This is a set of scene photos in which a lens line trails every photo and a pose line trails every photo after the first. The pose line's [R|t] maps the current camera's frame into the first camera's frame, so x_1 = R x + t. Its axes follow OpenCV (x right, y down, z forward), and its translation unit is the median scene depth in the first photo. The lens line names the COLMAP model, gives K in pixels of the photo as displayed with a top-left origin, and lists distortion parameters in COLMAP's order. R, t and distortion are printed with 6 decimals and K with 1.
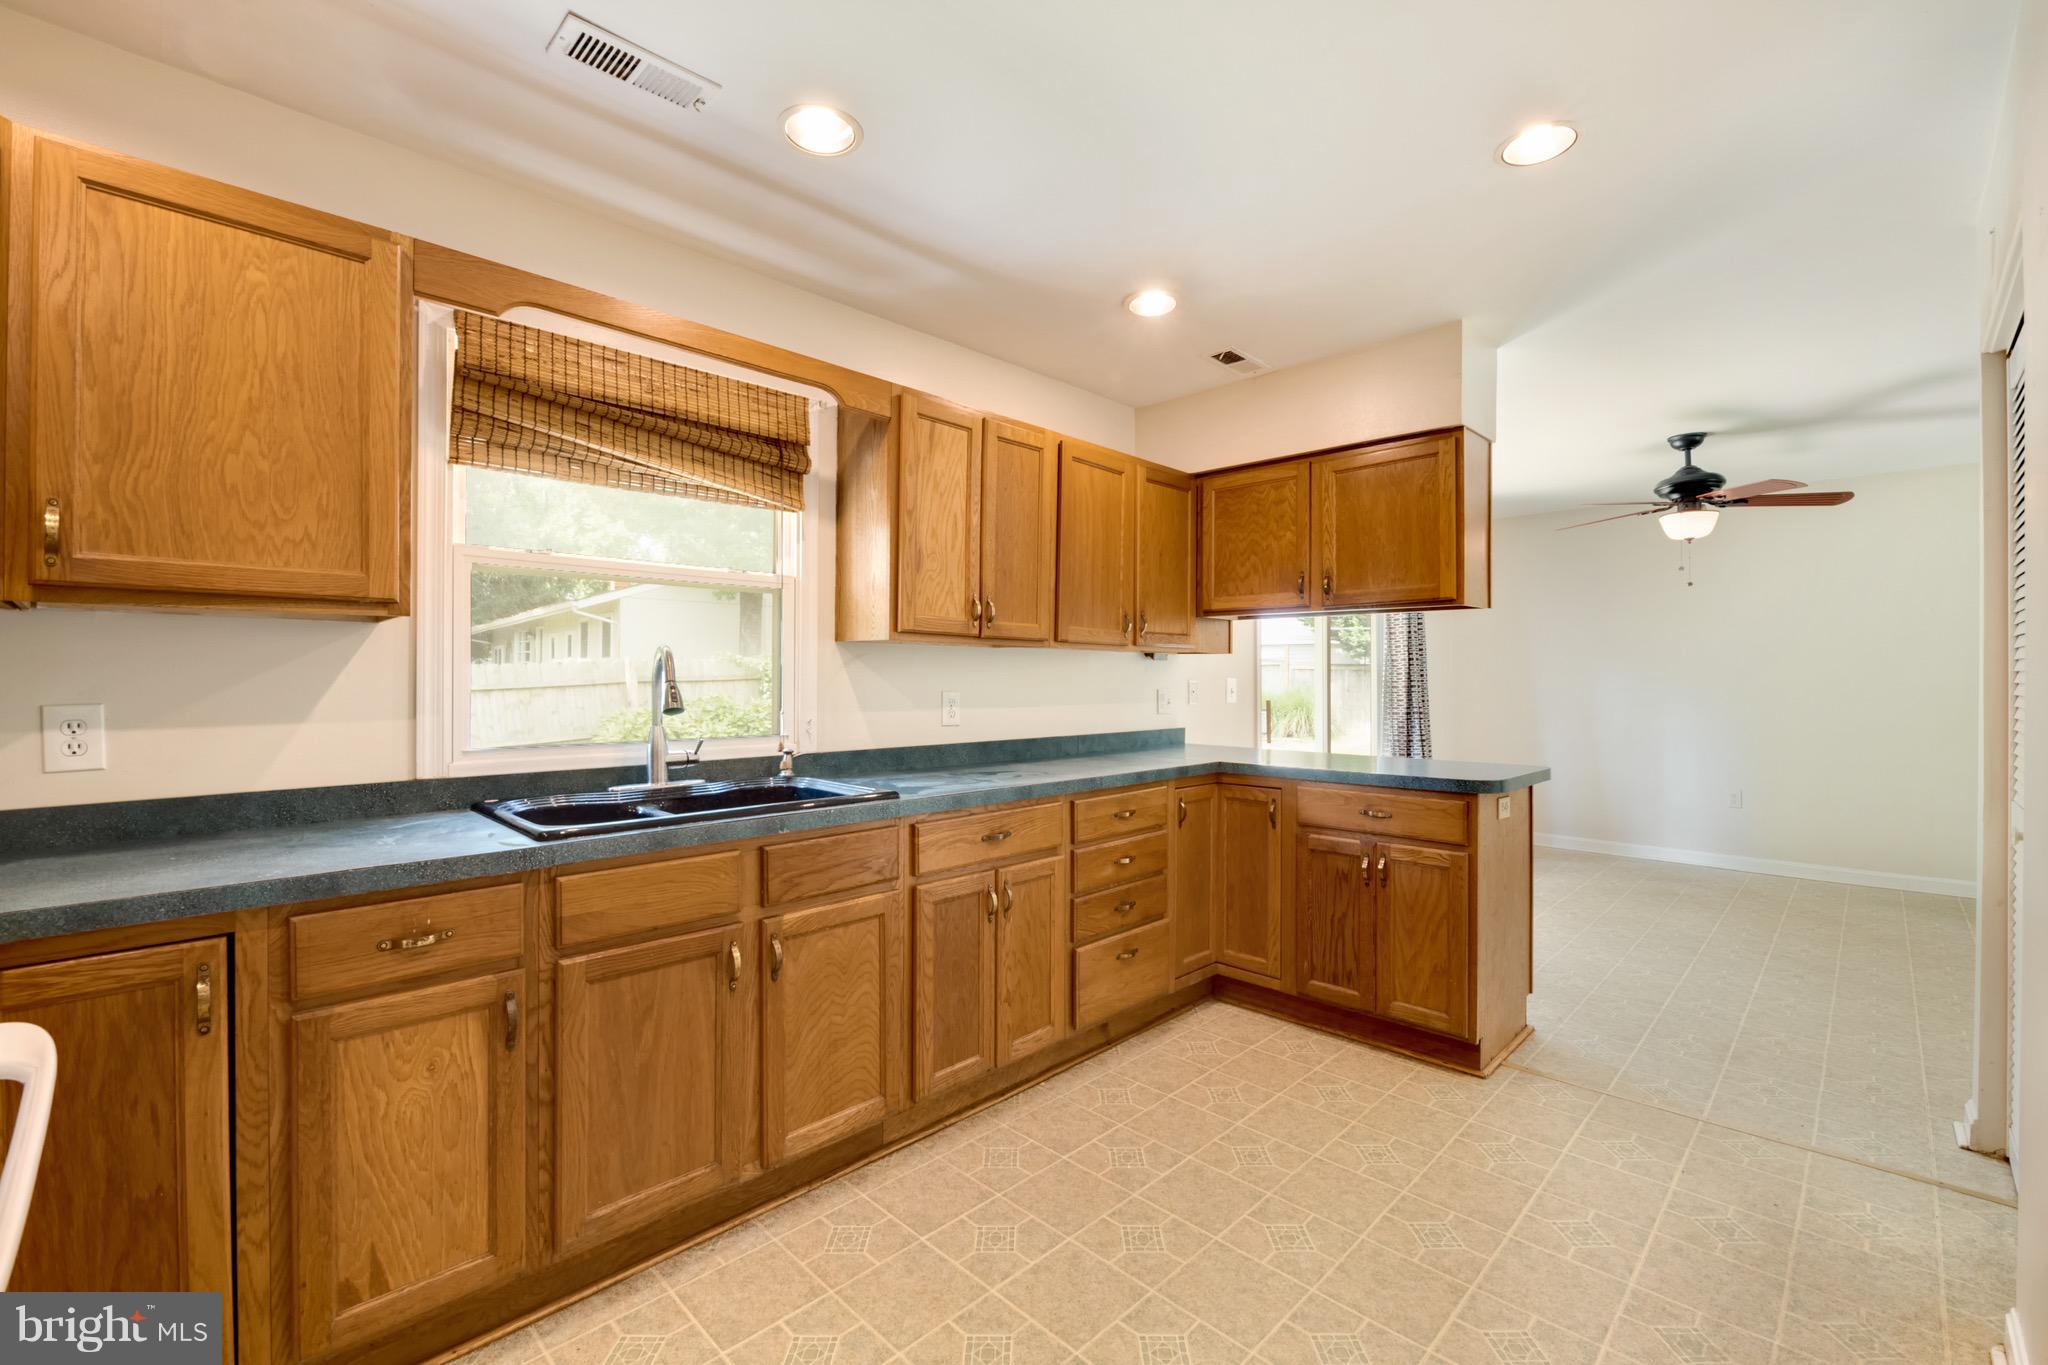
lens RADIAL K [[890.3, 0, 1035.4], [0, 890.3, 674.6], [0, 0, 1]] dist [-0.001377, 0.000257]
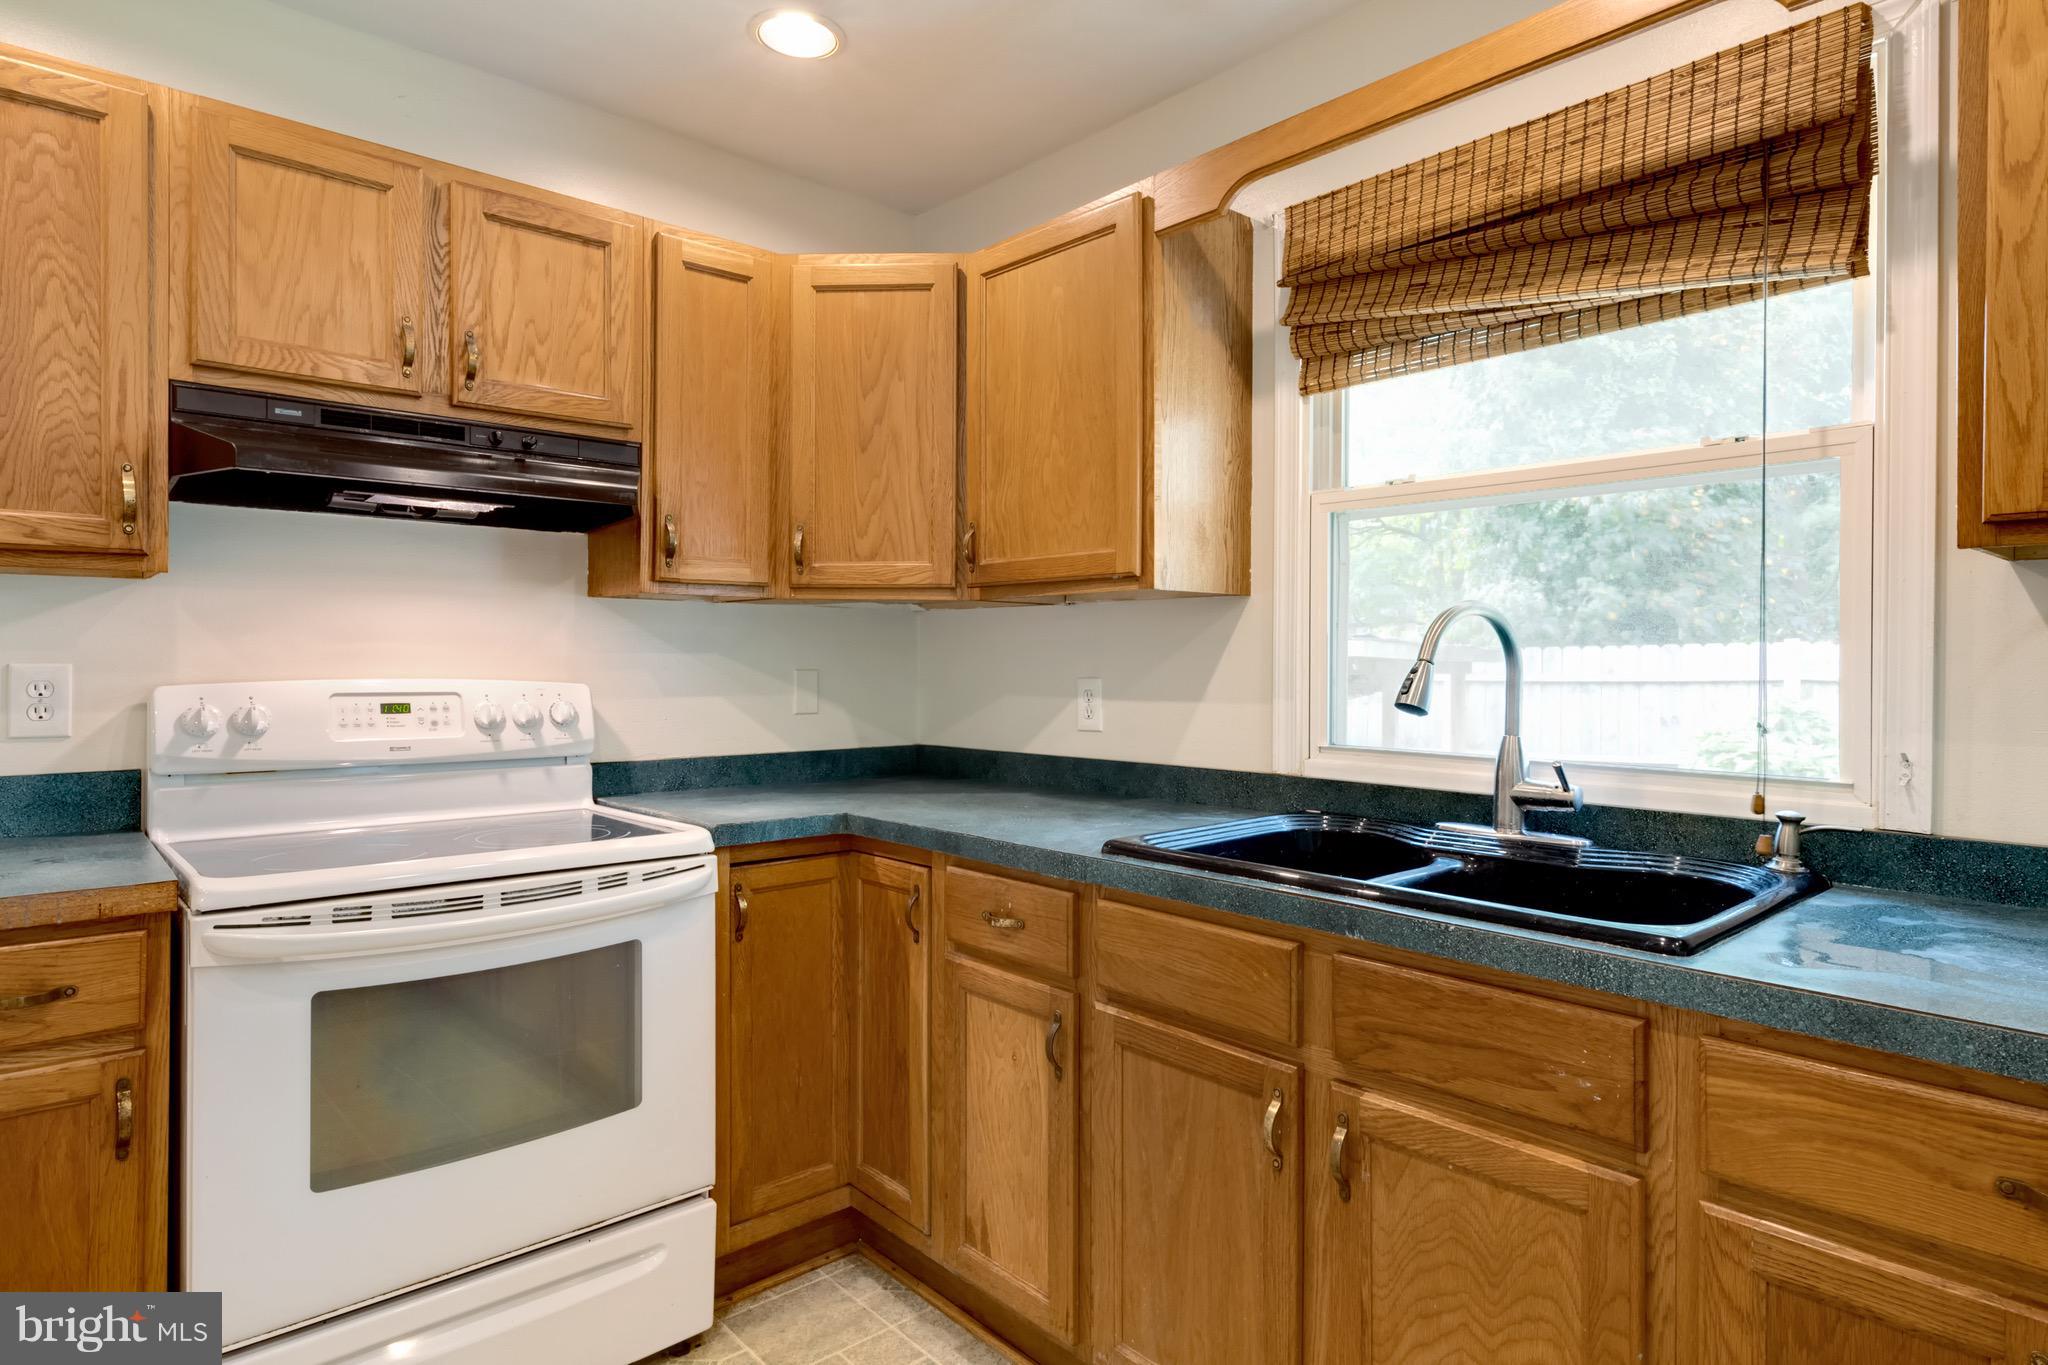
lens RADIAL K [[1144.6, 0, 1036.8], [0, 1144.6, 654.2], [0, 0, 1]] dist [0.004960, -0.003543]
pose [[-0.077167, -0.004833, -0.997006, 0.371286], [0.002557, 0.999984, -0.005046, 0.006189], [0.997015, -0.002938, -0.077154, 0.739399]]
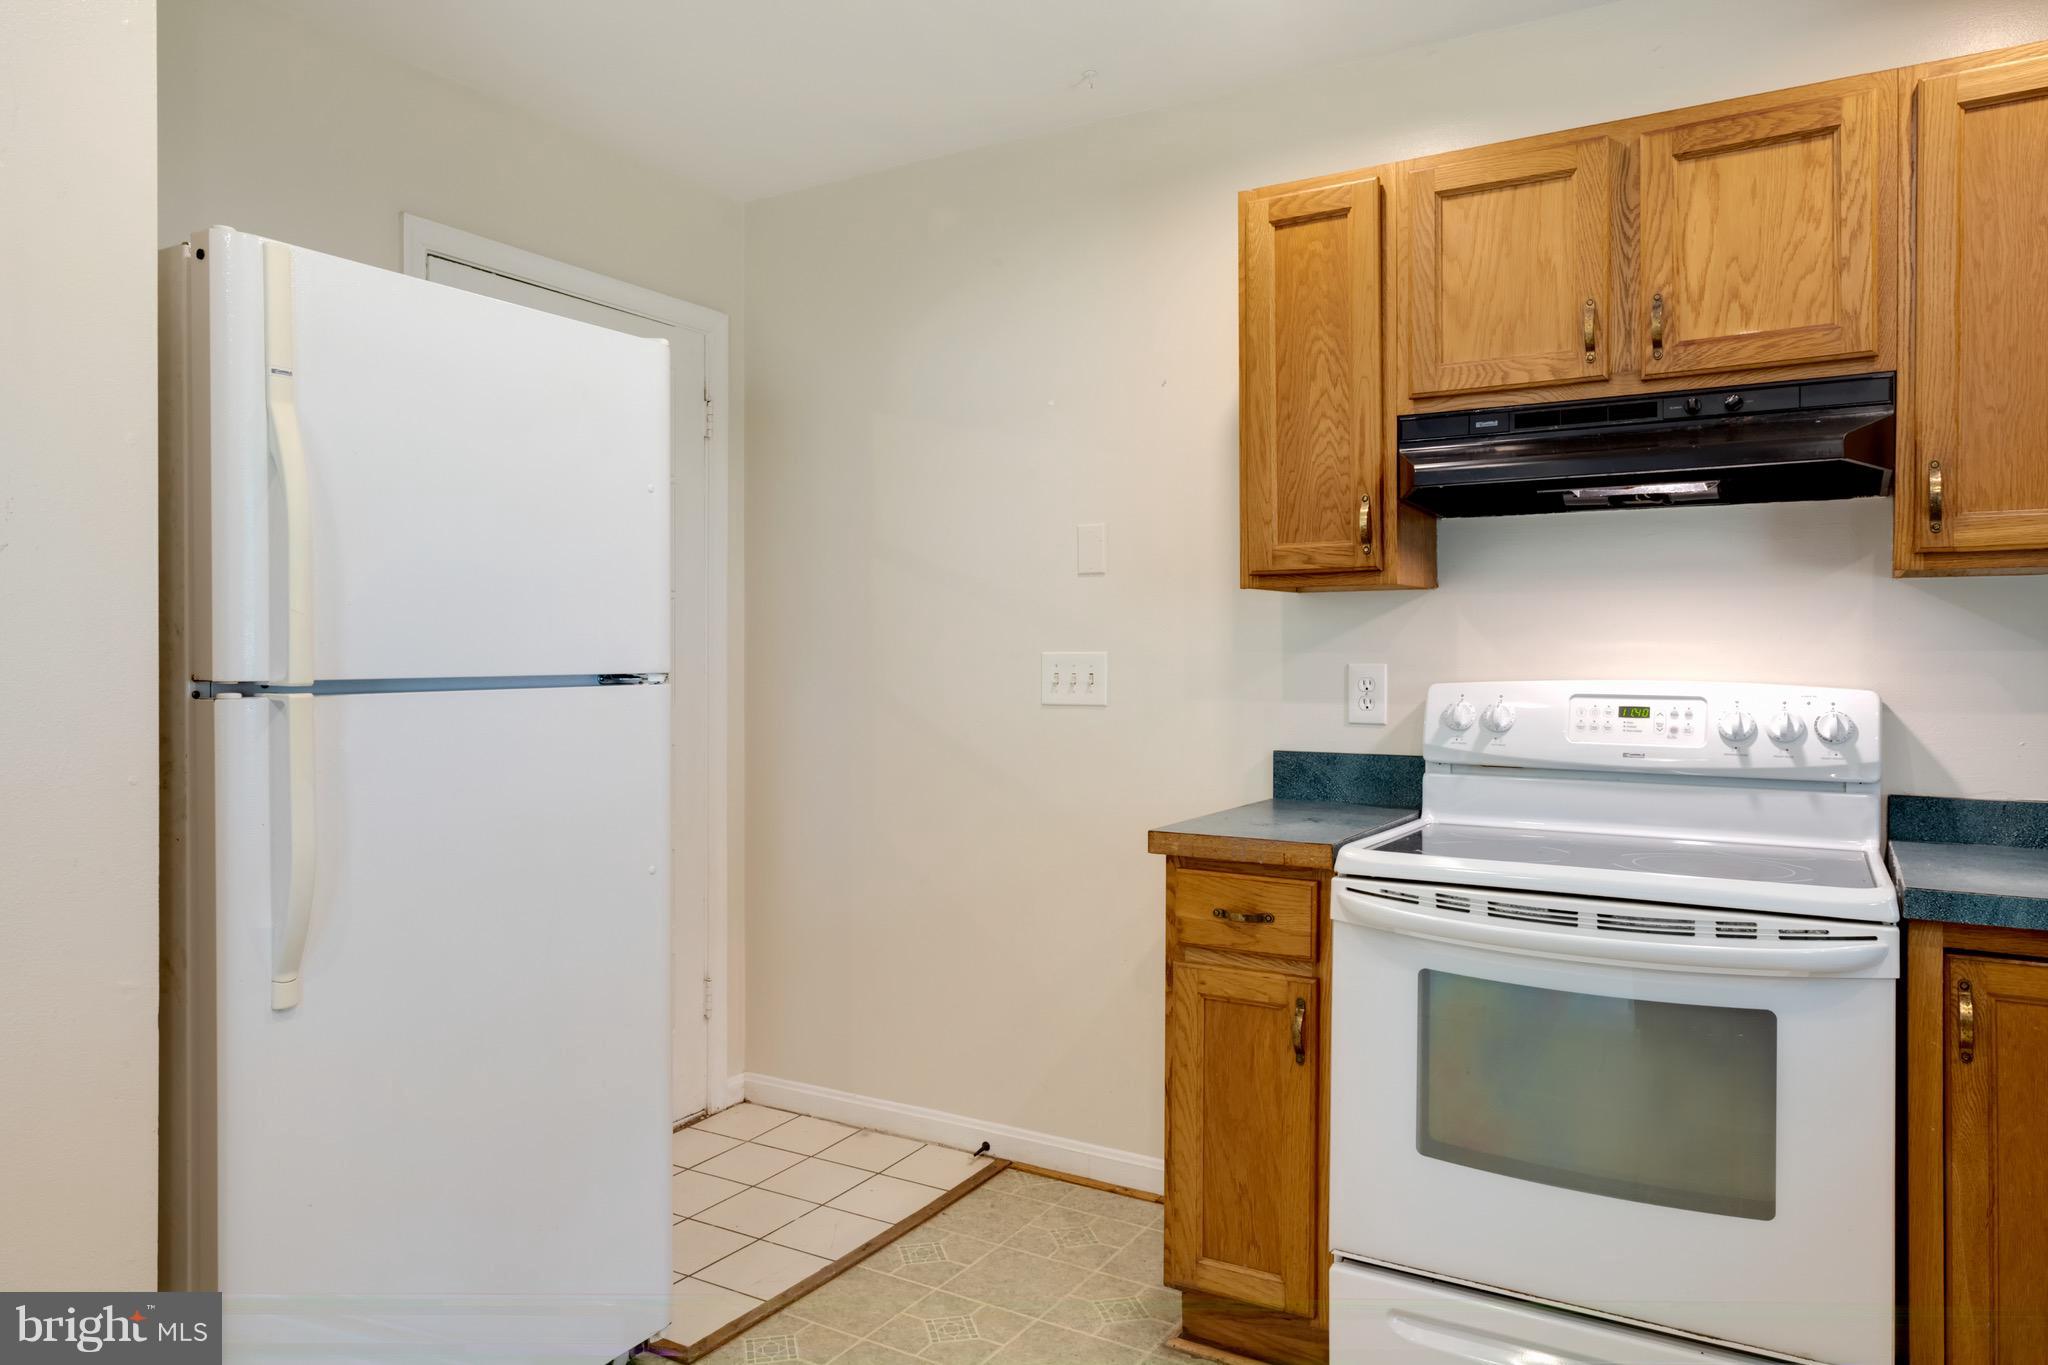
lens RADIAL K [[1351.2, 0, 1007.7], [0, 1351.2, 656.7], [0, 0, 1]] dist [0.006825, 0.004283]
pose [[-0.977833, -0.001275, -0.209382, 0.161918], [0.000115, 0.999978, -0.006626, 0.008881], [0.209385, -0.006503, -0.977812, 1.056844]]
